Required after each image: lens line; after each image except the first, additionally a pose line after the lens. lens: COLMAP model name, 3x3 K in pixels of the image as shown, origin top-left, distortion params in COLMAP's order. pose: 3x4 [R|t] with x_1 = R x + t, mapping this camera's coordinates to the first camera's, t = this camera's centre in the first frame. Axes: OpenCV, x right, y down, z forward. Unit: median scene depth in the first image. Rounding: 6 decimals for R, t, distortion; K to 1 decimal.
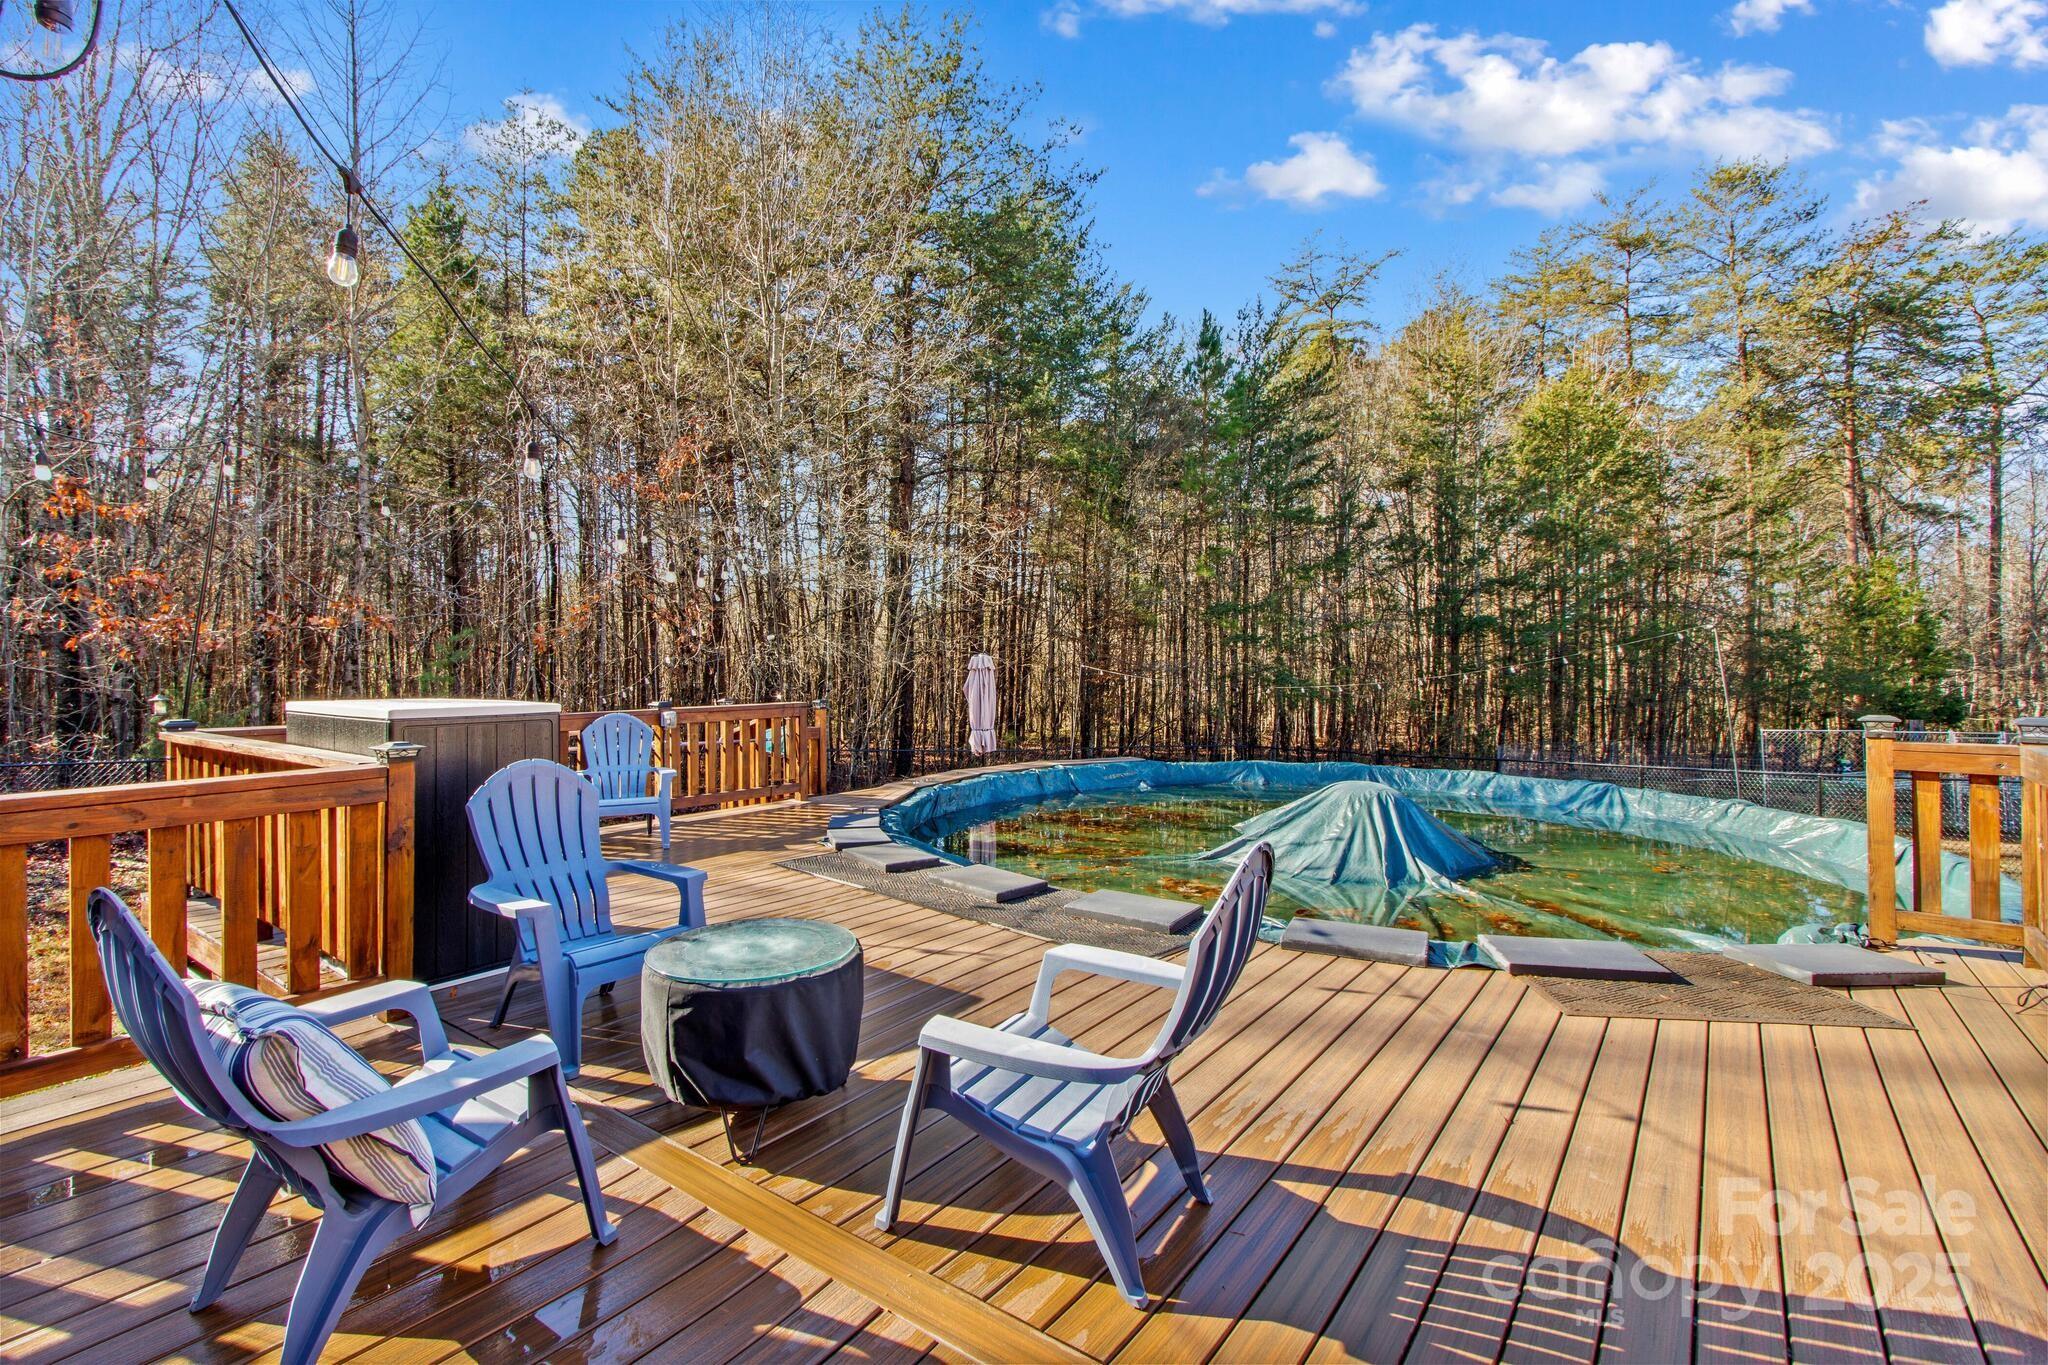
lens RADIAL K [[882.2, 0, 1050.5], [0, 882.2, 662.2], [0, 0, 1]] dist [0.005783, -0.000749]
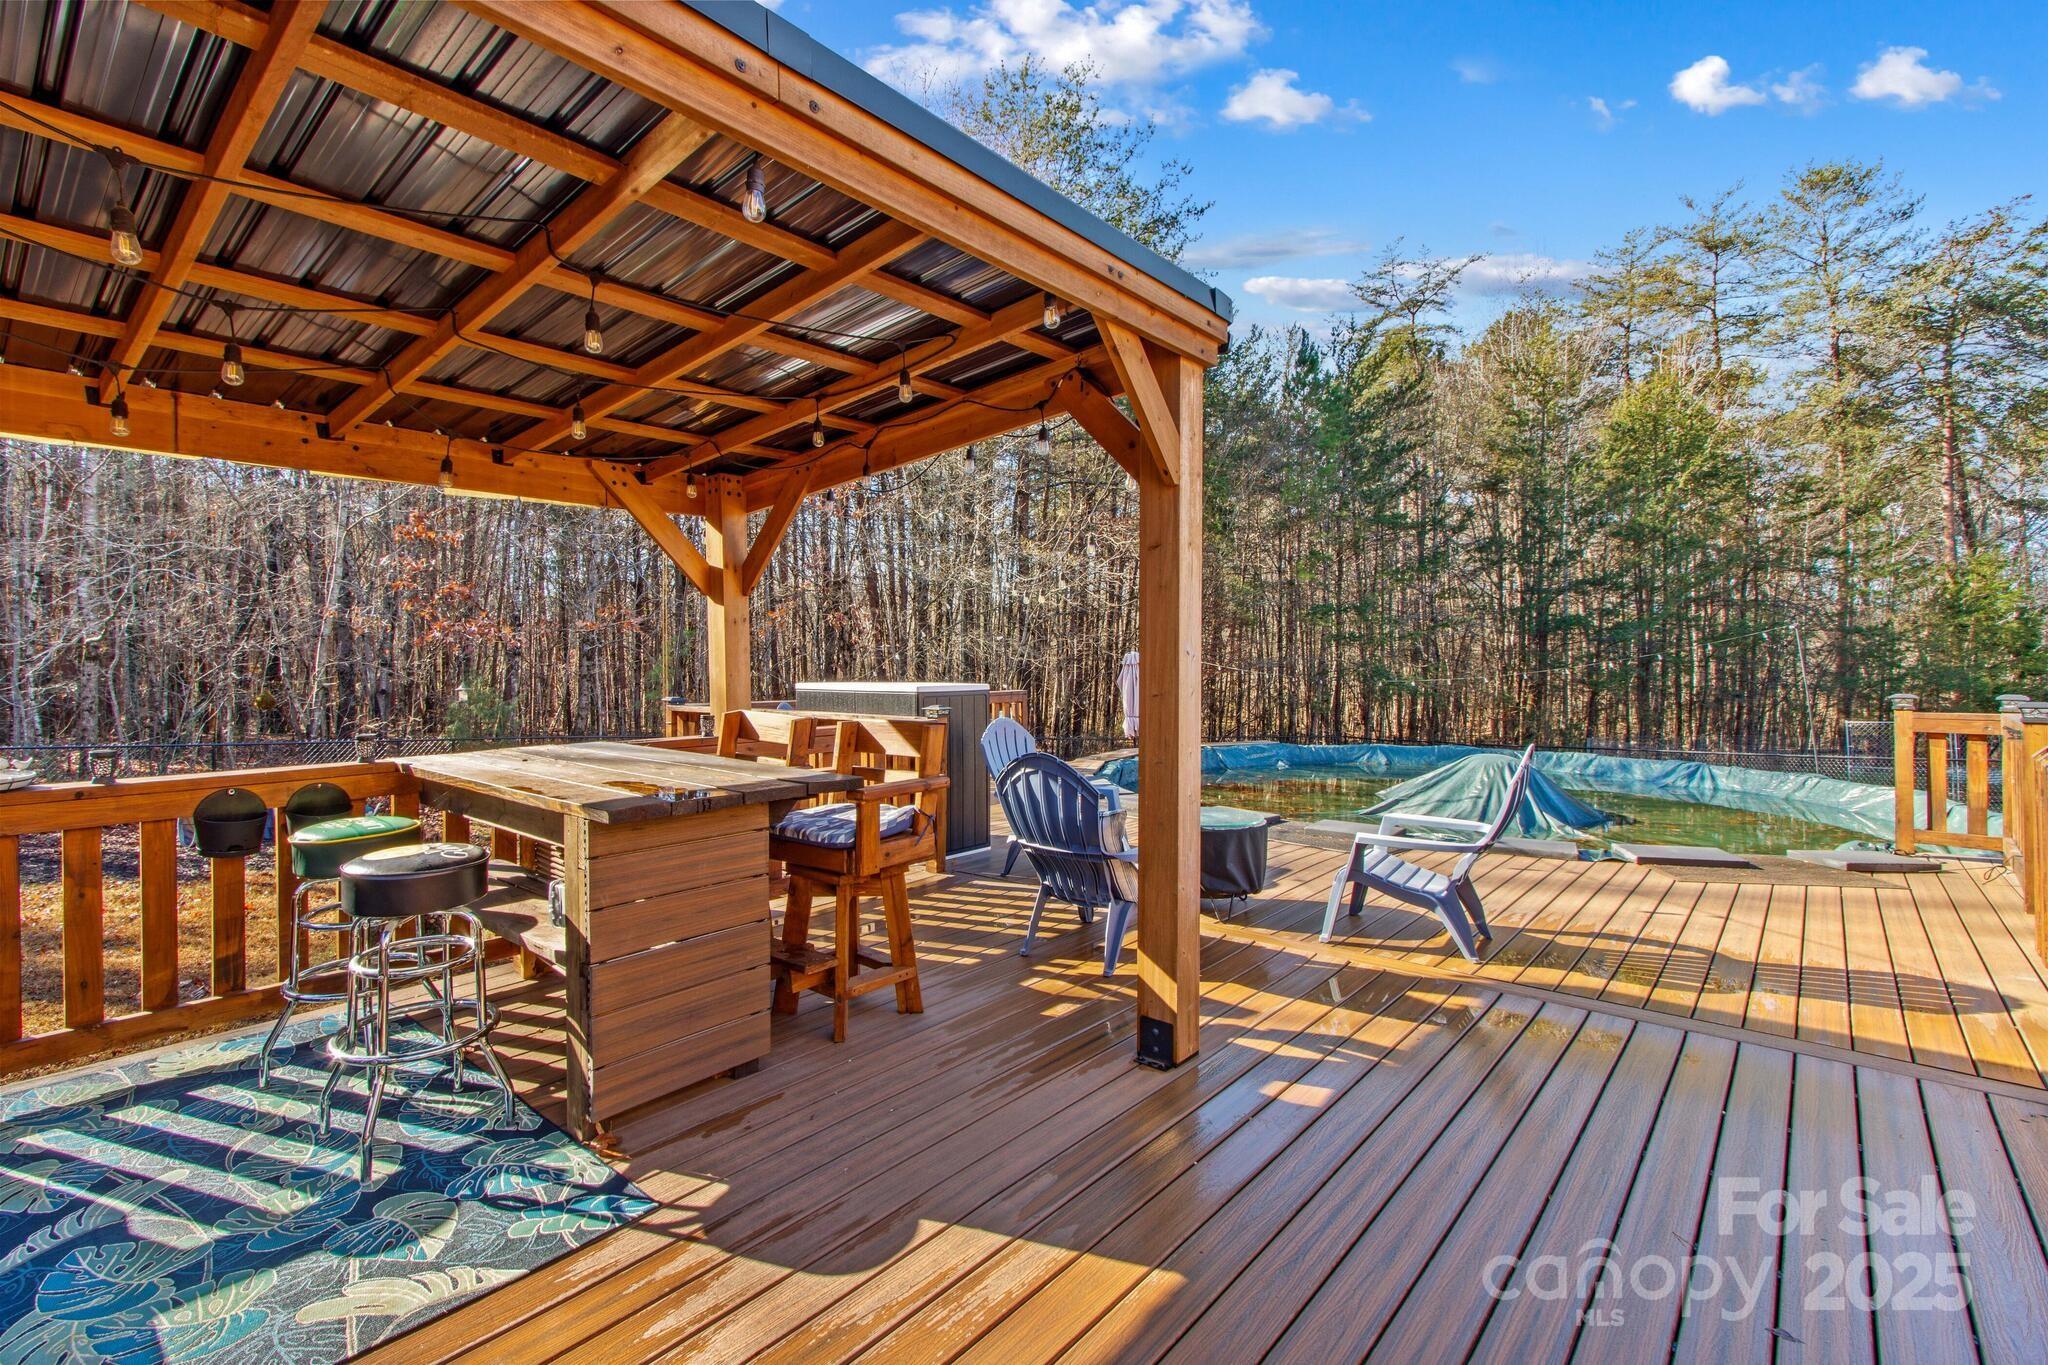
lens RADIAL K [[908.9, 0, 1030.5], [0, 908.9, 660.2], [0, 0, 1]] dist [0.001643, 0.000591]
pose [[0.997800, 0.000532, -0.066301, -0.071261], [-0.000471, 0.999999, 0.000934, 0.000907], [0.066301, -0.000901, 0.997799, -0.107247]]
